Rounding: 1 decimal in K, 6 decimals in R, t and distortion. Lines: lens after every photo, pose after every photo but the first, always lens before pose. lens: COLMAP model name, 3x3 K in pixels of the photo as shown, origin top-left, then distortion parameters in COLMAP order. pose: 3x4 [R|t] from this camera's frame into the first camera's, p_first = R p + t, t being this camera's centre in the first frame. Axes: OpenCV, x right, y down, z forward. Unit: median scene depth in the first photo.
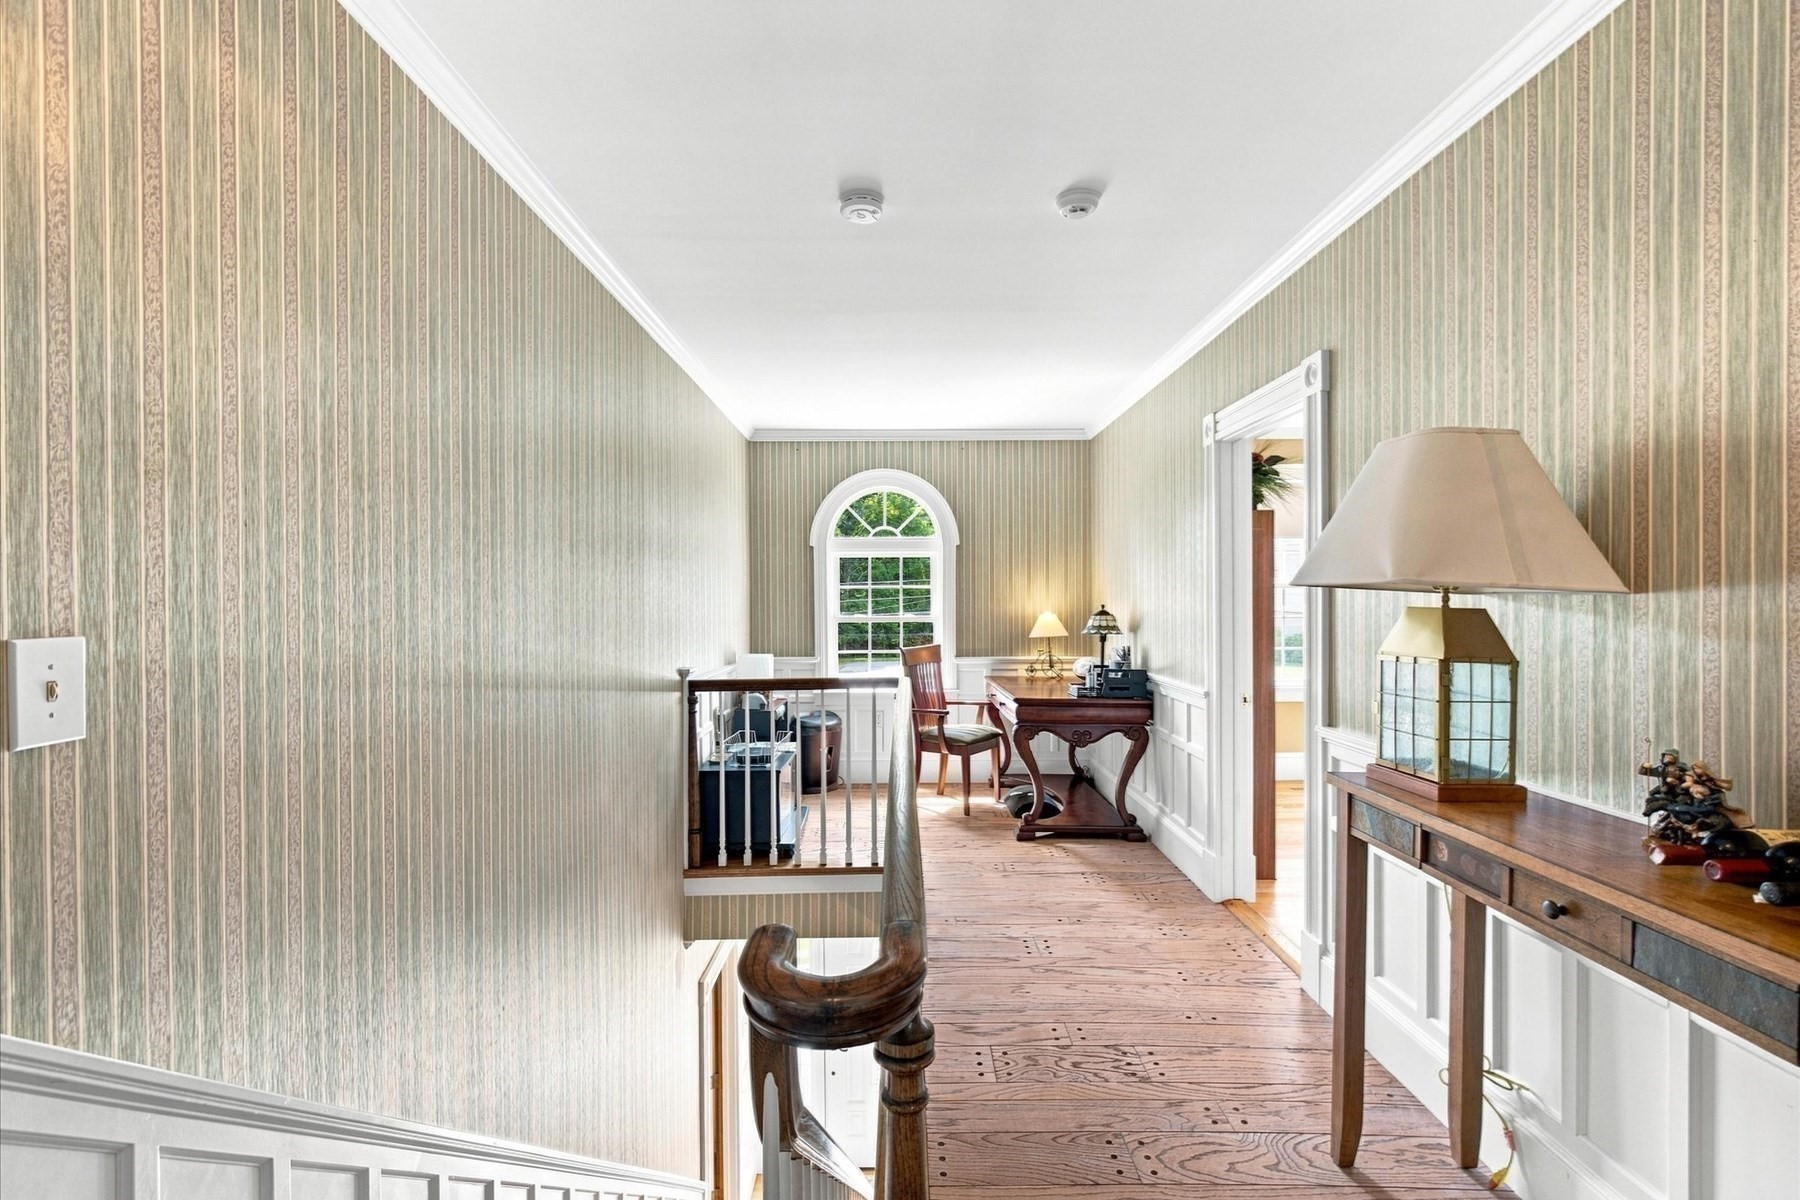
lens RADIAL K [[807.2, 0, 905.8], [0, 807.2, 602.7], [0, 0, 1]] dist [-0.013161, -0.000853]
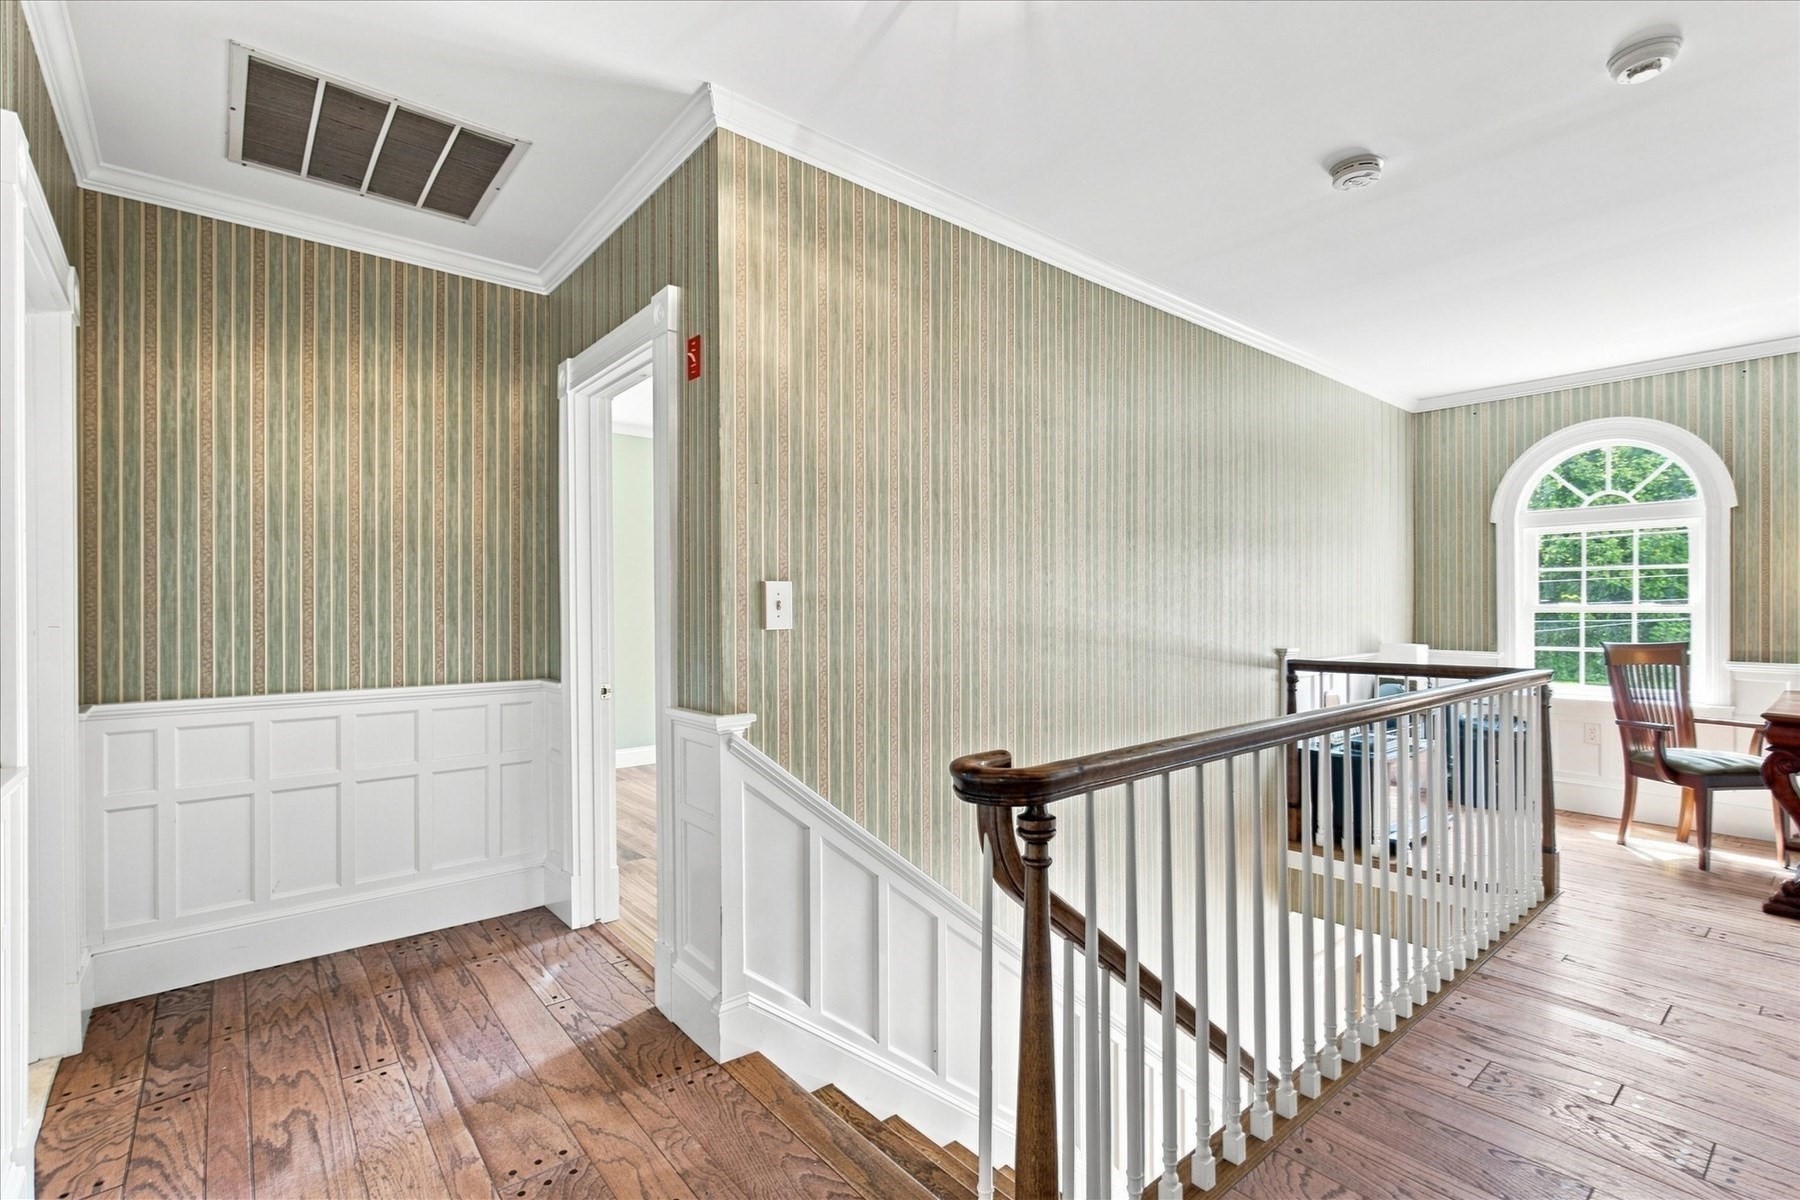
lens RADIAL K [[807.2, 0, 893.0], [0, 807.2, 598.9], [0, 0, 1]] dist [-0.013161, -0.000853]
pose [[0.629921, -0.002033, -0.776656, 0.170999], [-0.003093, 0.999982, -0.005126, 0.020323], [0.776653, 0.005631, 0.629904, -0.034279]]
